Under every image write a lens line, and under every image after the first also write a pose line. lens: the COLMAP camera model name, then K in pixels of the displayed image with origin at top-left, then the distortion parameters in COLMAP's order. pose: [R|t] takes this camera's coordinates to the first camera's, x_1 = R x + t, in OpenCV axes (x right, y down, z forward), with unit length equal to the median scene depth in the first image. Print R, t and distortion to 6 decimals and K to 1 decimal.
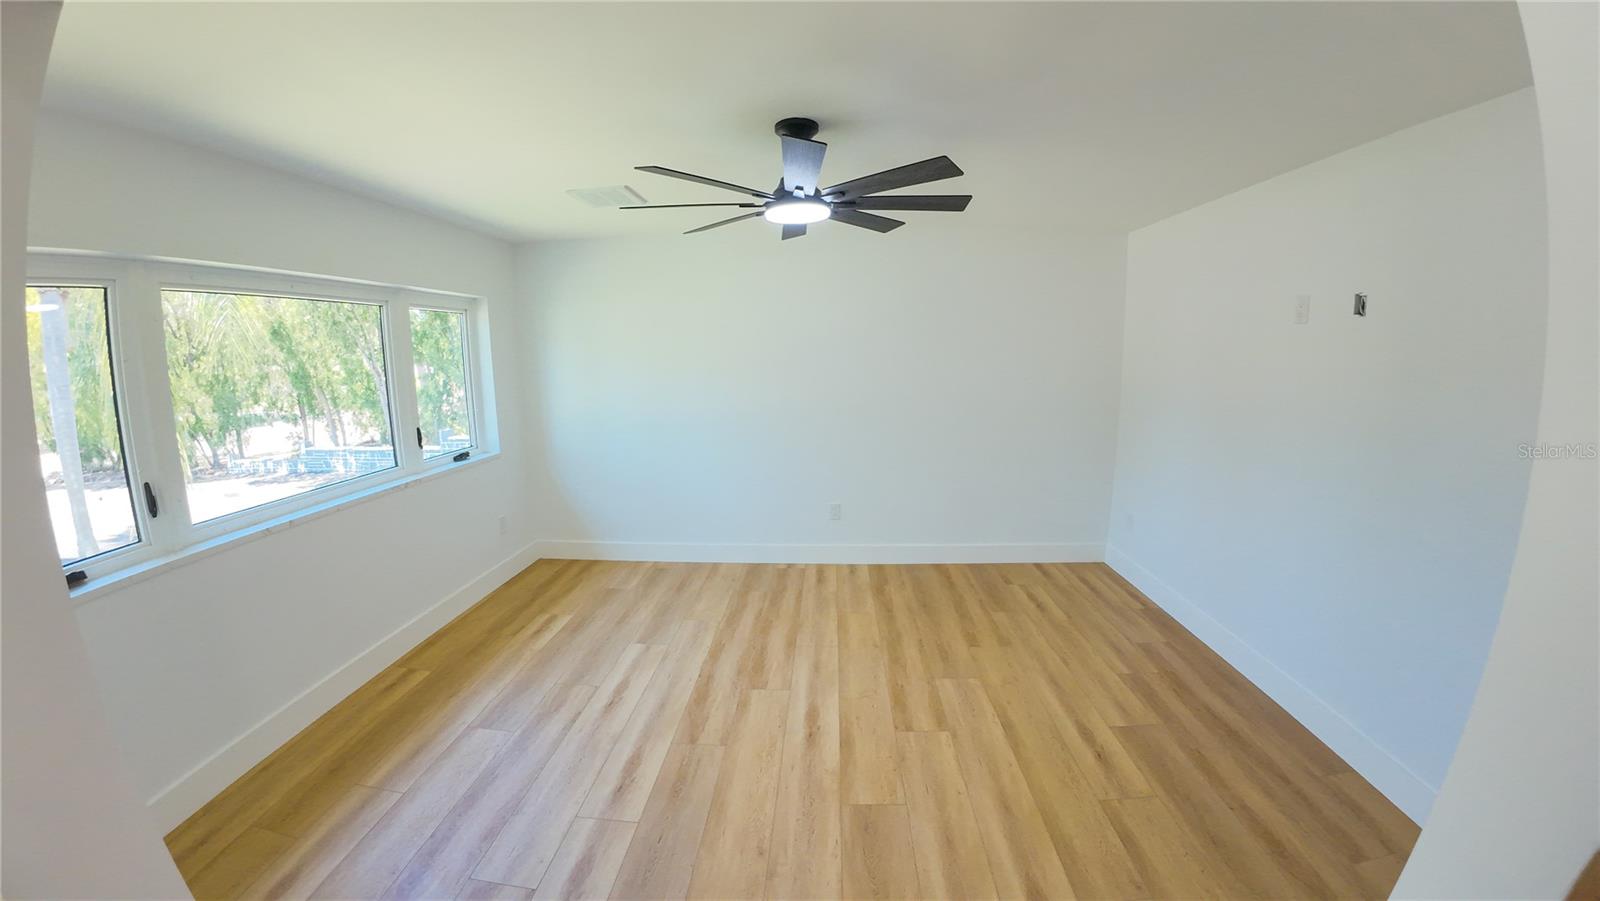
lens RADIAL K [[553.1, 0, 814.1], [0, 553.1, 454.0], [0, 0, 1]] dist [-0.114298, 0.010913]
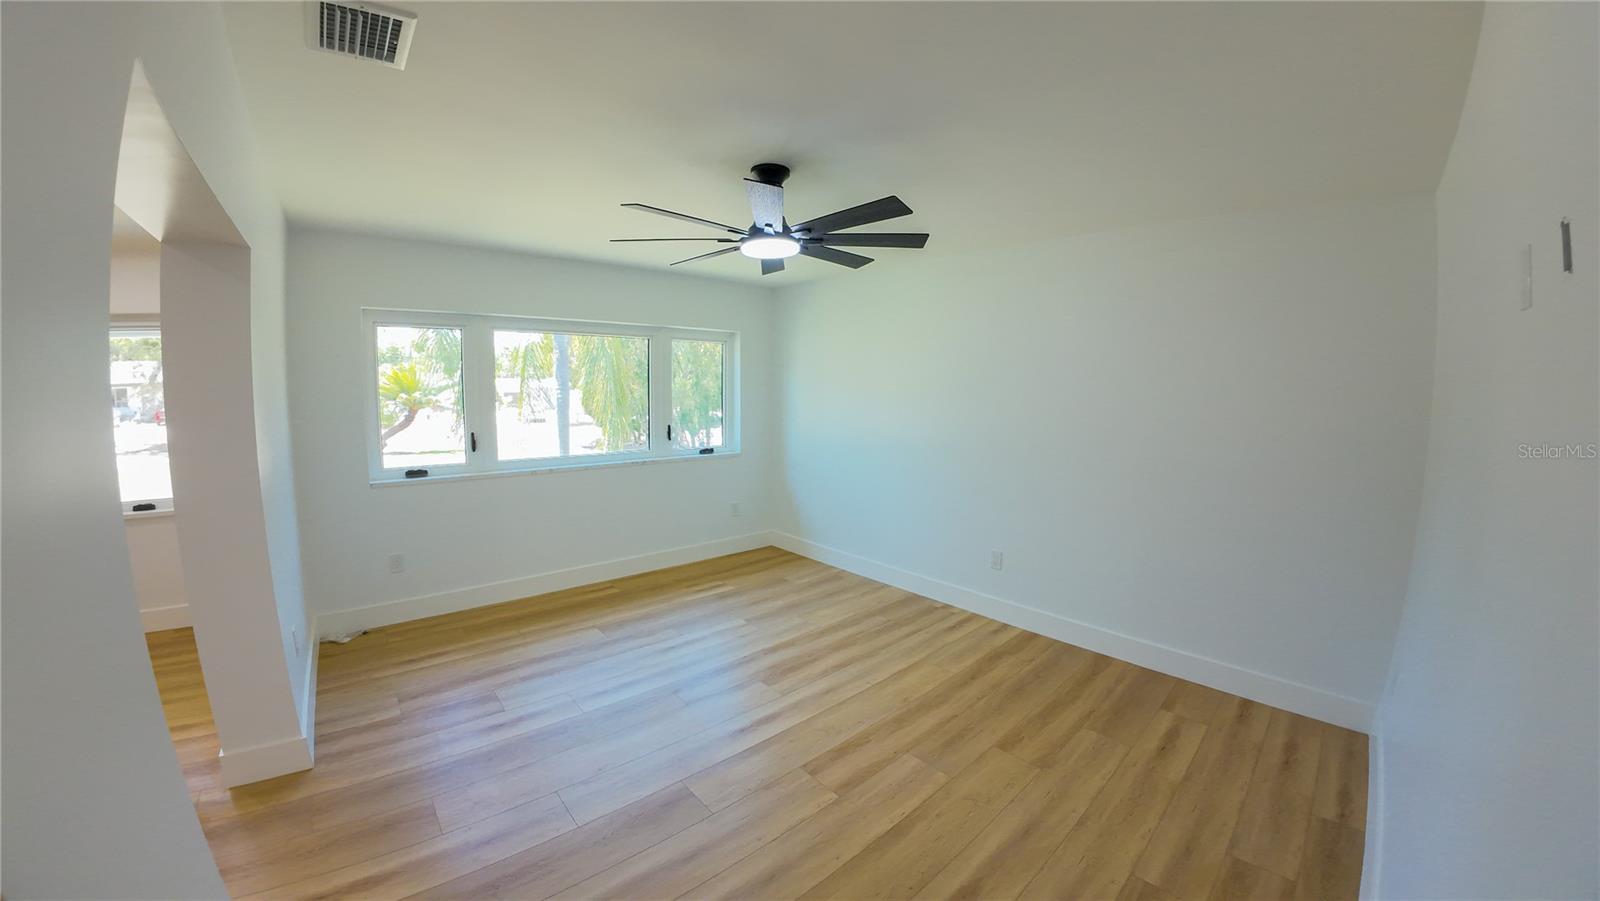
lens RADIAL K [[562.0, 0, 805.4], [0, 562.0, 445.2], [0, 0, 1]] dist [-0.114179, 0.011821]
pose [[0.691543, 0.087284, -0.717043, 0.629374], [-0.140179, 0.990017, -0.014681, -0.028709], [0.708603, 0.110667, 0.696875, 0.216543]]
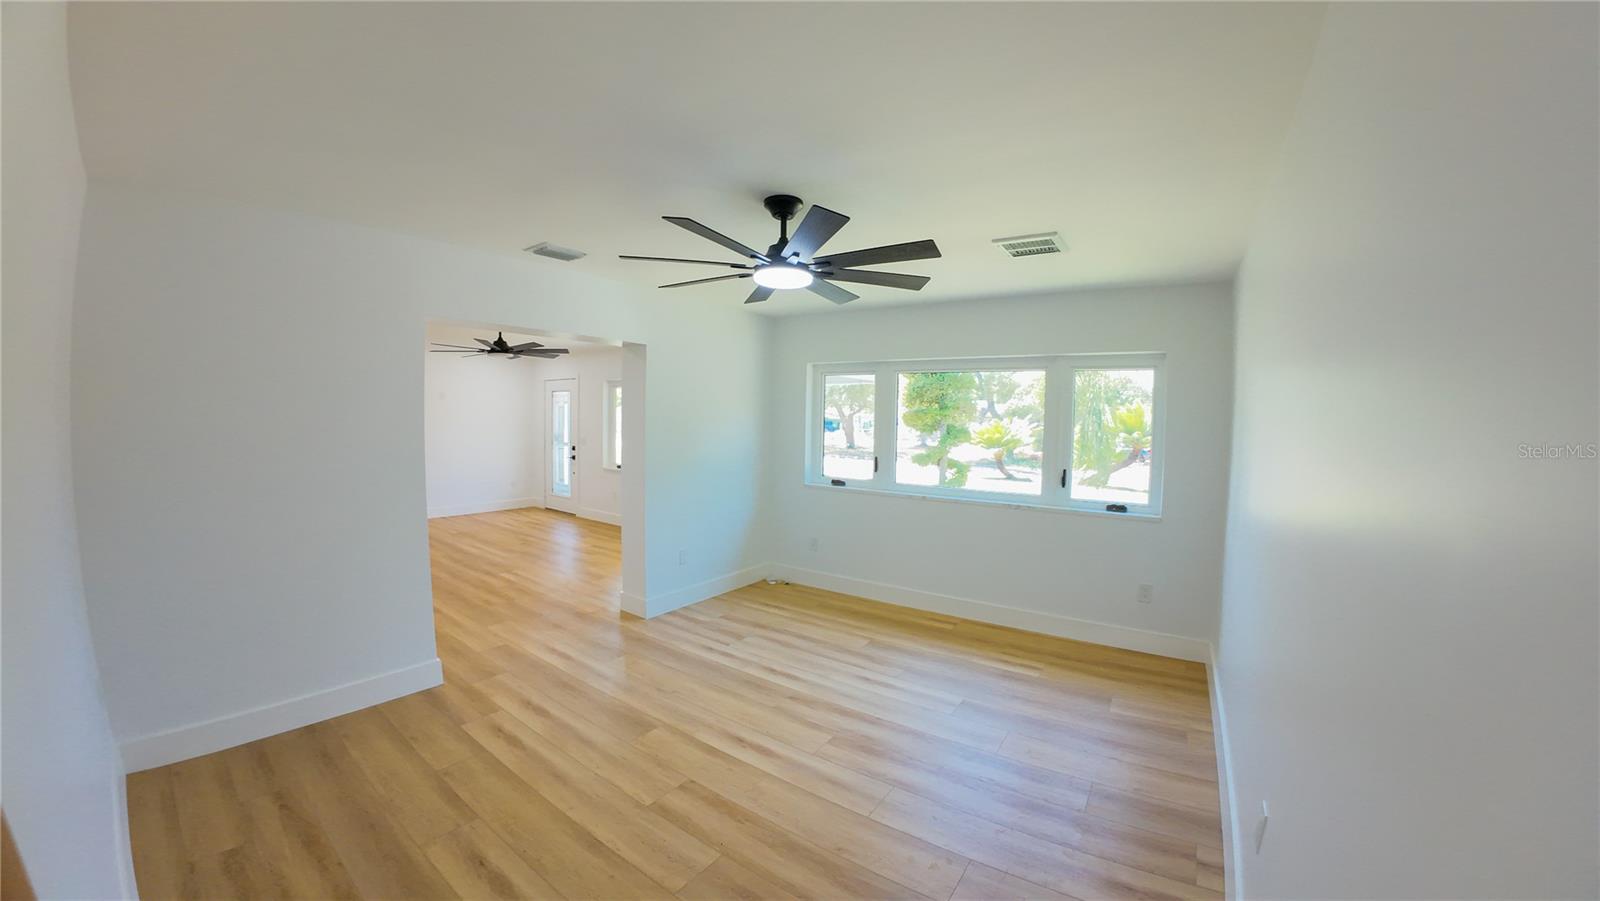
lens RADIAL K [[562.0, 0, 805.4], [0, 562.0, 445.2], [0, 0, 1]] dist [-0.114179, 0.011821]
pose [[-0.541003, 0.034553, -0.840310, 0.666454], [-0.162392, 0.976061, 0.144685, -0.205629], [0.825193, 0.214735, -0.522441, 1.230787]]
